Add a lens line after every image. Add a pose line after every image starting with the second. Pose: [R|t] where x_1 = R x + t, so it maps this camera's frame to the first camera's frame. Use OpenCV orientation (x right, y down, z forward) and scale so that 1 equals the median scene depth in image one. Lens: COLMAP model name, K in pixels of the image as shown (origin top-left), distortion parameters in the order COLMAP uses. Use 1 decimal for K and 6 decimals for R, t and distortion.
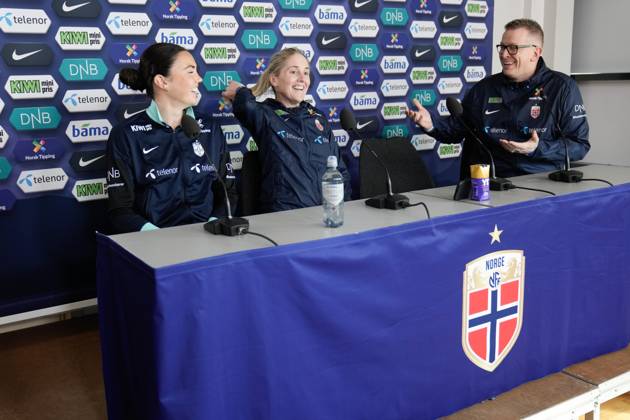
lens RADIAL K [[690.9, 0, 315.0], [0, 690.9, 210.0], [0, 0, 1]] dist [0.028600, 0.025552]
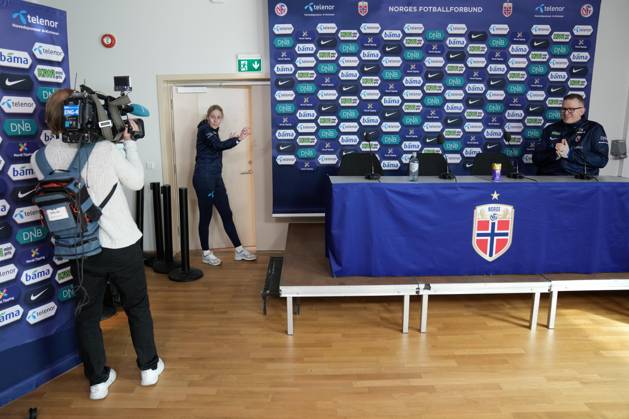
lens RADIAL K [[689.8, 0, 314.5], [0, 689.8, 209.5], [0, 0, 1]] dist [0.028600, 0.025552]
pose [[0.827161, 0.103269, -0.552395, 0.959882], [-0.131786, 0.991205, -0.012034, 0.173157], [0.546294, 0.082752, 0.833496, -1.056432]]
